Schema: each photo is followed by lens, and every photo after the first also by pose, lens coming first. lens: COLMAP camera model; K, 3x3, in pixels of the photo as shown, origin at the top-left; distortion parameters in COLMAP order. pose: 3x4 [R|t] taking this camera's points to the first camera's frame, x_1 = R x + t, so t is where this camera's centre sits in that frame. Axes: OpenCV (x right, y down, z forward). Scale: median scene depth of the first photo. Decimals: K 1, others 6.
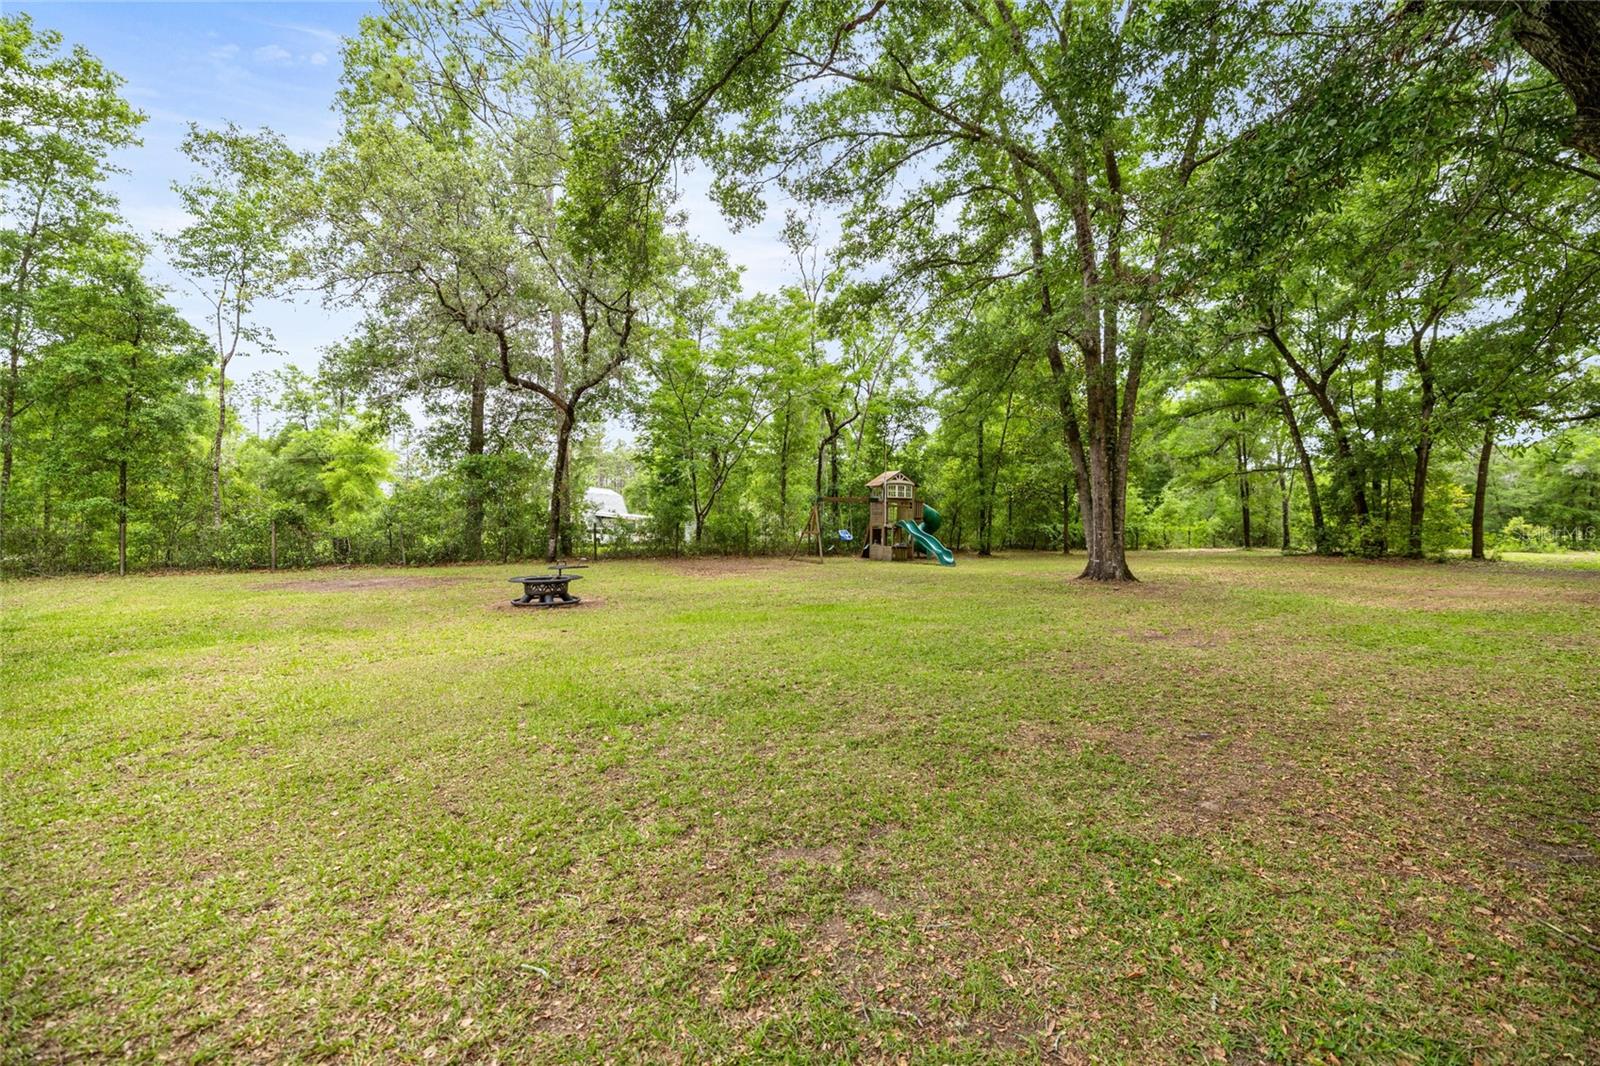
lens RADIAL K [[679.1, 0, 799.3], [0, 679.1, 522.3], [0, 0, 1]] dist [-0.000020, 0.001048]
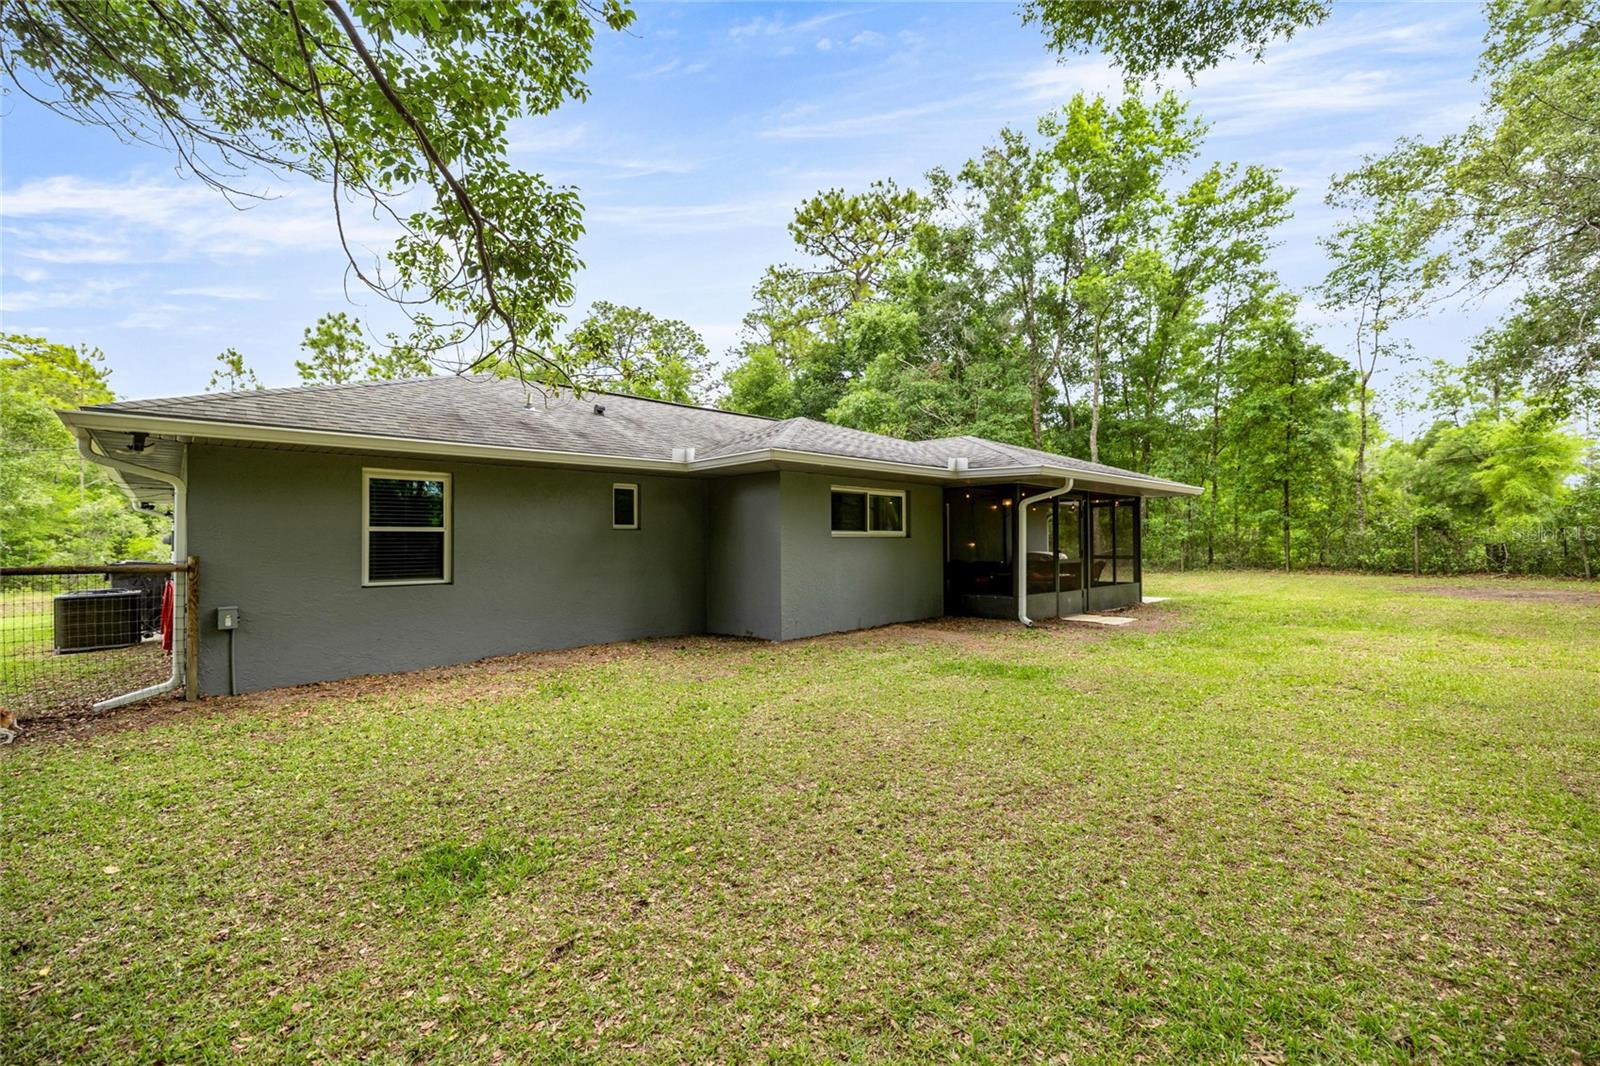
lens RADIAL K [[679.1, 0, 799.2], [0, 679.1, 526.0], [0, 0, 1]] dist [-0.000020, 0.001048]
pose [[0.168016, -0.016659, -0.985643, 0.069931], [0.012816, 0.999810, -0.014714, 0.000377], [0.985701, -0.010160, 0.168198, -0.077488]]
